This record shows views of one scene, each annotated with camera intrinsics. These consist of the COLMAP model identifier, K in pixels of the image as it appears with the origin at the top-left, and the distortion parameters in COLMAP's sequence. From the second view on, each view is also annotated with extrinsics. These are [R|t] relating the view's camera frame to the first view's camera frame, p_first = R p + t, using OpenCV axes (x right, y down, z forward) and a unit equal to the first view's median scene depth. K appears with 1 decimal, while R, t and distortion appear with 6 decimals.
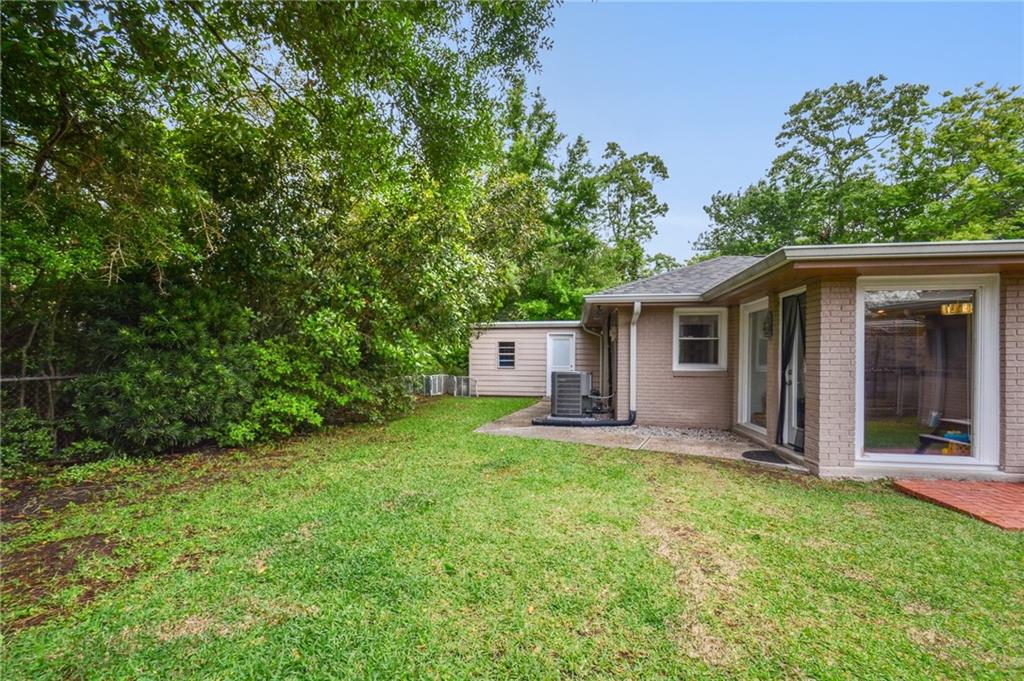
lens RADIAL K [[460.7, 0, 509.2], [0, 460.7, 348.4], [0, 0, 1]] dist [0.002005, -0.001050]
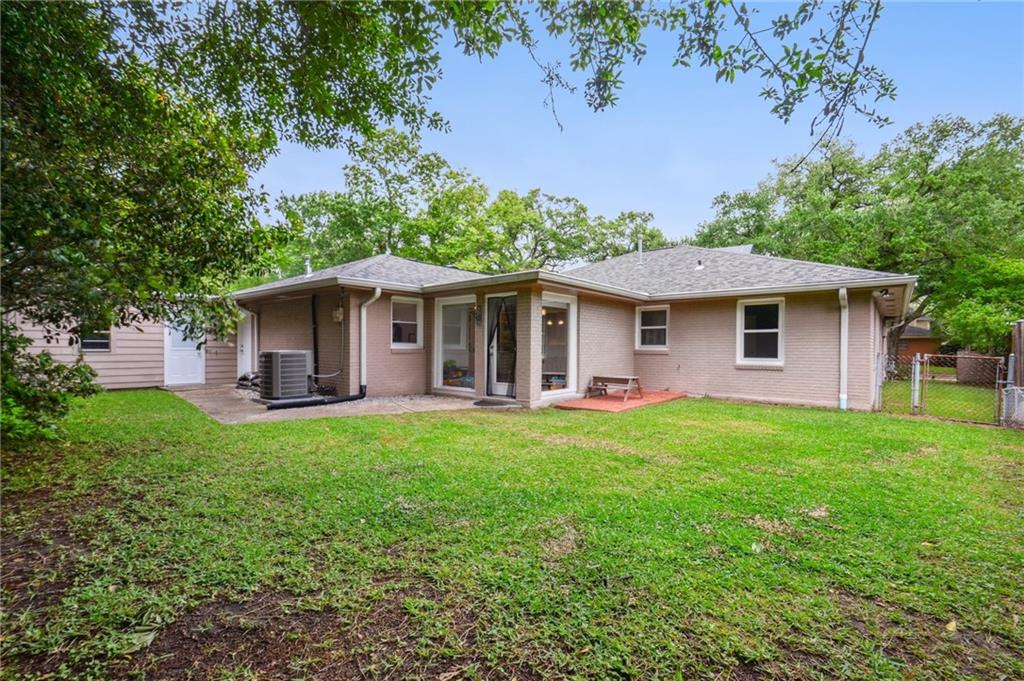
lens RADIAL K [[460.7, 0, 503.4], [0, 460.7, 344.0], [0, 0, 1]] dist [0.002005, -0.001050]
pose [[0.506341, 0.000586, 0.862333, -0.520491], [-0.019600, 0.999749, 0.010829, 0.017990], [-0.862111, -0.022385, 0.506225, 0.151017]]
